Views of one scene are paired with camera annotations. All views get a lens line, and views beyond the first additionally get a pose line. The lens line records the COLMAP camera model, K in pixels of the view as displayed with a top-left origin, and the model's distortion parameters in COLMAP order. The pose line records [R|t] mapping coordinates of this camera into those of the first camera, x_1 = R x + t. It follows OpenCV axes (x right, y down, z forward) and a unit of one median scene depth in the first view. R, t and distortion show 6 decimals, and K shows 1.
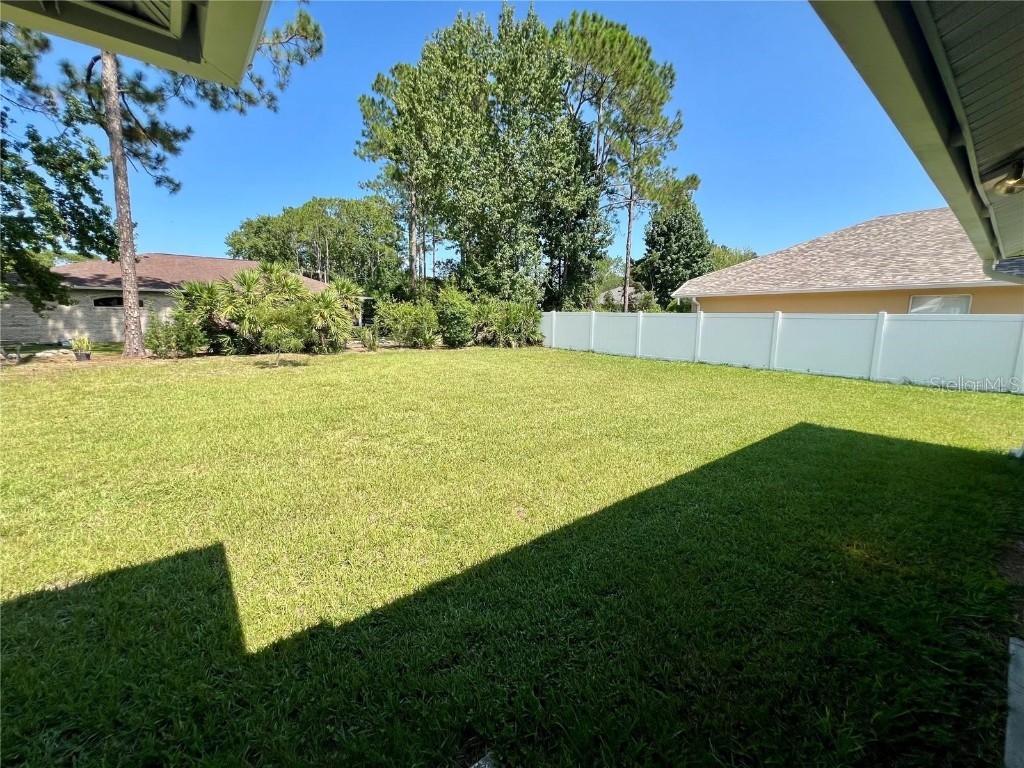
lens RADIAL K [[412.4, 0, 512.0], [0, 412.4, 384.0], [0, 0, 1]] dist [-0.001142, -0.000134]
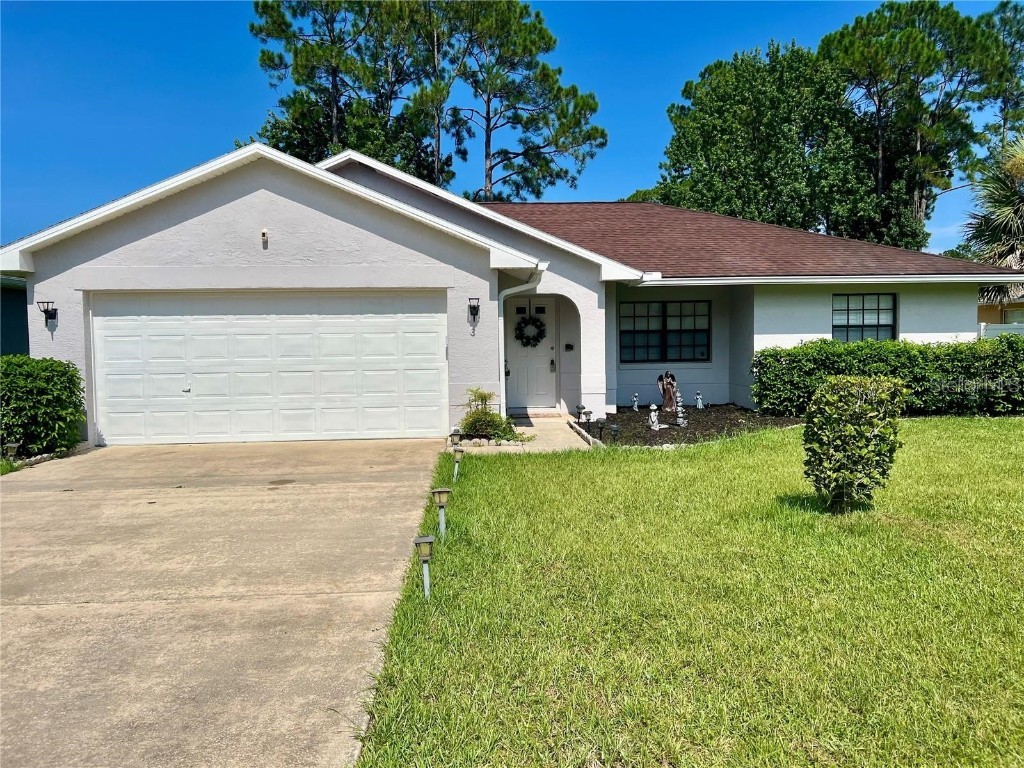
lens RADIAL K [[781.1, 0, 512.0], [0, 781.1, 384.0], [0, 0, 1]] dist [0.035516, -0.003954]
pose [[0.812075, 0.008988, -0.583484, 0.785257], [-0.075276, 0.993141, -0.089469, 0.221135], [0.578677, 0.116578, 0.807182, -1.148711]]
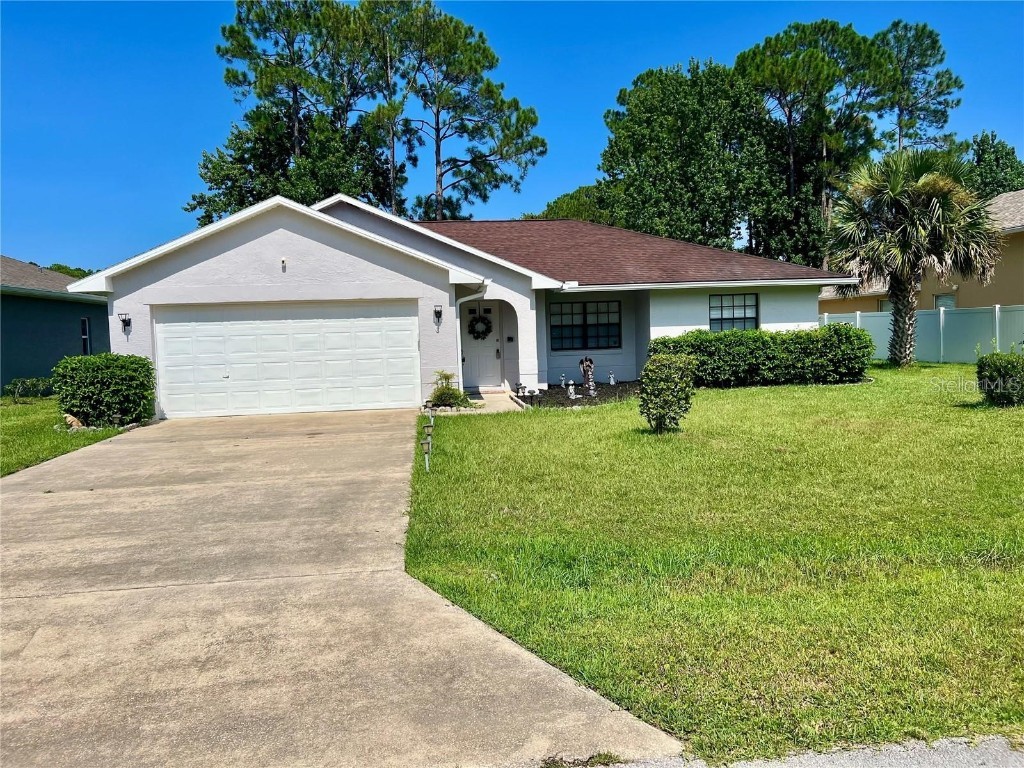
lens RADIAL K [[781.1, 0, 512.0], [0, 781.1, 384.0], [0, 0, 1]] dist [0.035516, -0.003954]
pose [[0.846052, -0.002315, -0.533095, 0.928688], [-0.048349, 0.995536, -0.081056, 0.252705], [0.530903, 0.094352, 0.842164, -1.351495]]
